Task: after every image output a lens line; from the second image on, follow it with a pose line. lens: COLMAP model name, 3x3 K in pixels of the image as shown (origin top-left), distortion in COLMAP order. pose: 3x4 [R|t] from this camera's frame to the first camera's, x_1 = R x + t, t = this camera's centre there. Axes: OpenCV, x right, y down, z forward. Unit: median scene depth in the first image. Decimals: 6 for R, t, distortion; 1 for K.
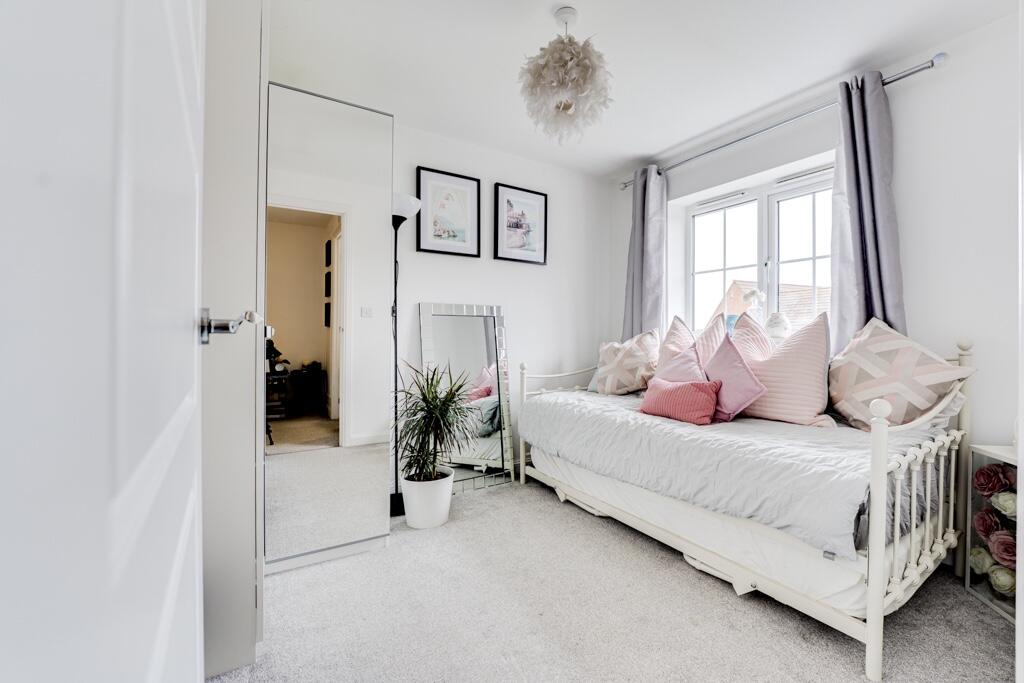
lens RADIAL K [[431.6, 0, 531.8], [0, 431.6, 338.1], [0, 0, 1]] dist [-0.007264, -0.000012]
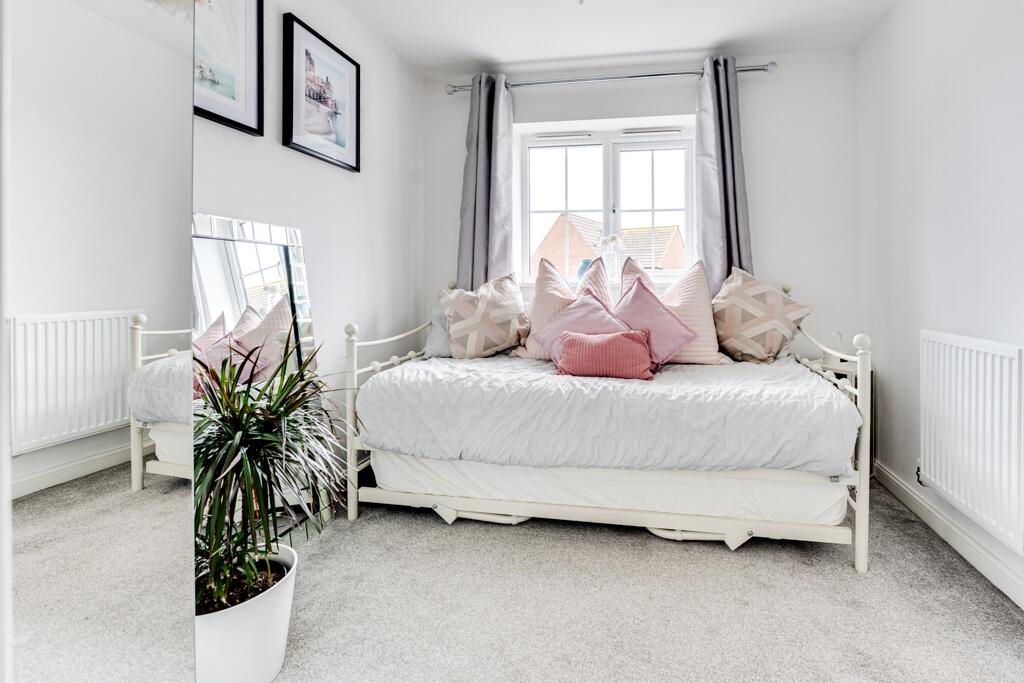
lens RADIAL K [[453.6, 0, 529.9], [0, 453.6, 288.0], [0, 0, 1]] dist [0.000327, -0.000160]
pose [[0.673754, -0.003816, 0.738946, -0.369136], [0.001211, 0.999991, 0.004060, 0.004615], [-0.738955, -0.001840, 0.673753, 0.420593]]
